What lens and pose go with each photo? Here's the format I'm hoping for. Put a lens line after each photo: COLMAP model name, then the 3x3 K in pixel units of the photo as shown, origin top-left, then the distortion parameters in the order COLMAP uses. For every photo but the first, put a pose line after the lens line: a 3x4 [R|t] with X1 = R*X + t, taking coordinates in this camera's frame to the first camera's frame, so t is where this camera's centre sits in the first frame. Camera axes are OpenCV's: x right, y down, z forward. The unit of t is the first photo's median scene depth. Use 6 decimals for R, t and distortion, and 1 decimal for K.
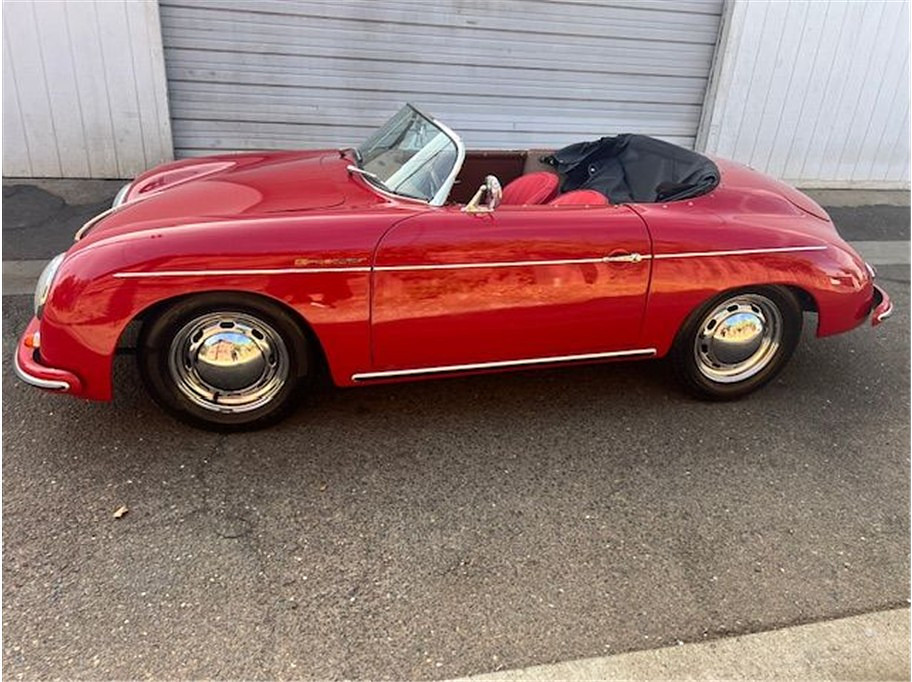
lens RADIAL K [[684.2, 0, 455.2], [0, 684.2, 340.3], [0, 0, 1]] dist [0.028019, -0.039756]
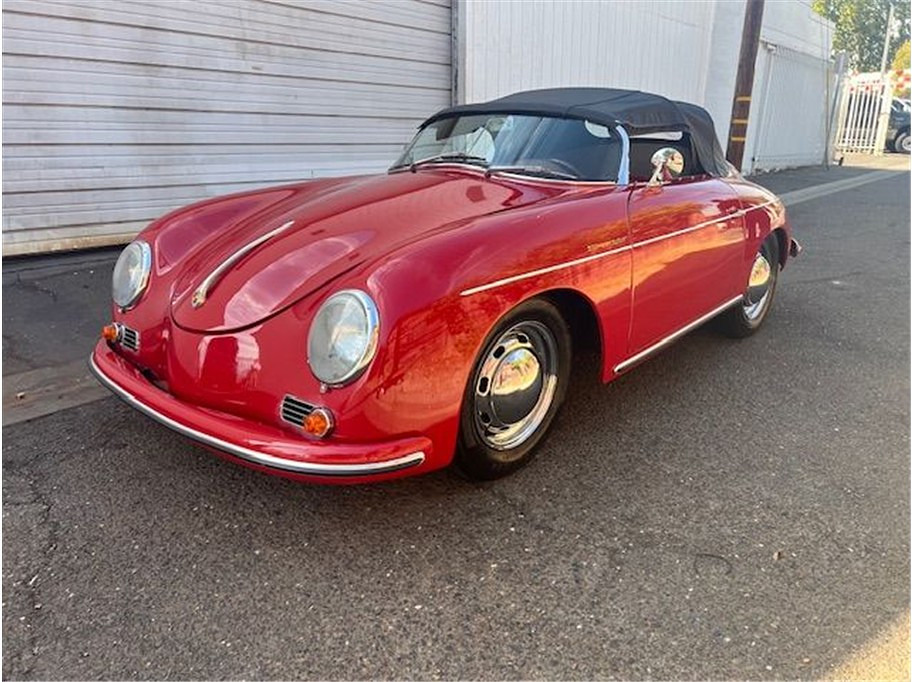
lens RADIAL K [[684.2, 0, 451.8], [0, 684.2, 339.1], [0, 0, 1]] dist [0.028019, -0.039756]
pose [[0.815642, -0.215862, 0.536778, -0.861466], [0.273921, 0.961295, -0.029647, -0.021378], [-0.509603, 0.171216, 0.843202, 0.354601]]
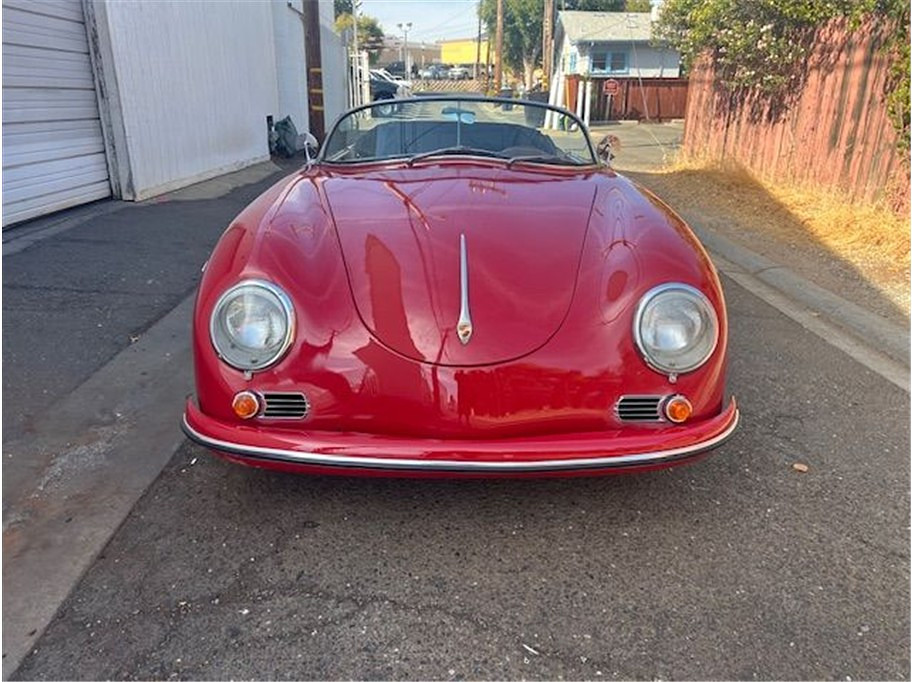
lens RADIAL K [[684.2, 0, 456.1], [0, 684.2, 336.9], [0, 0, 1]] dist [0.028019, -0.039756]
pose [[0.221493, -0.369367, 0.902501, -1.389044], [0.398032, 0.879128, 0.262116, -0.386790], [-0.890231, 0.301168, 0.341741, 0.984503]]
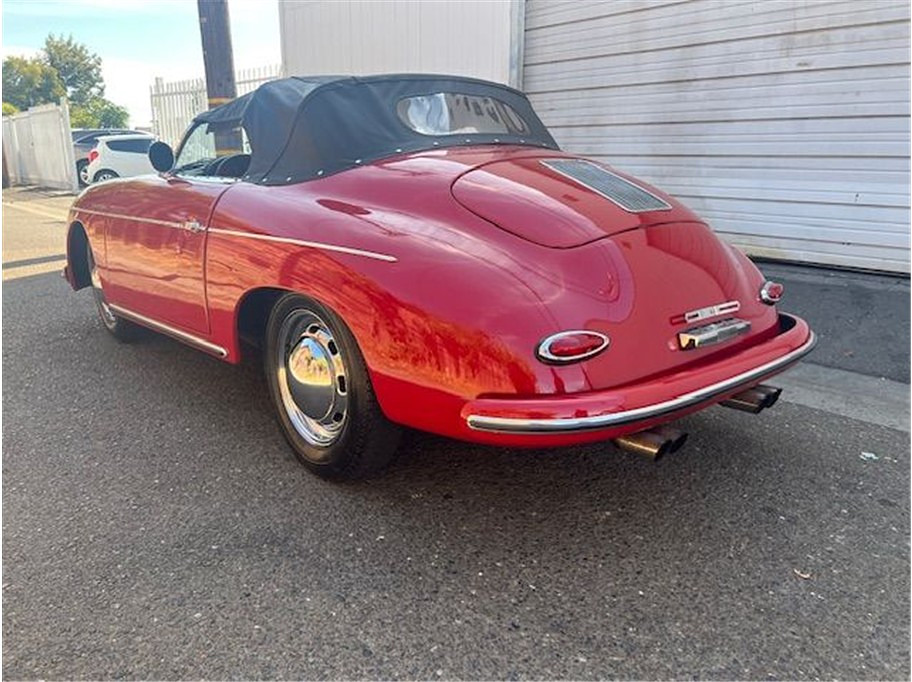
lens RADIAL K [[684.2, 0, 457.2], [0, 684.2, 337.6], [0, 0, 1]] dist [0.028019, -0.039756]
pose [[0.478854, 0.167632, -0.861741, 1.384502], [-0.336517, 0.941670, -0.003817, -0.111486], [0.810836, 0.291818, 0.507334, 0.982245]]
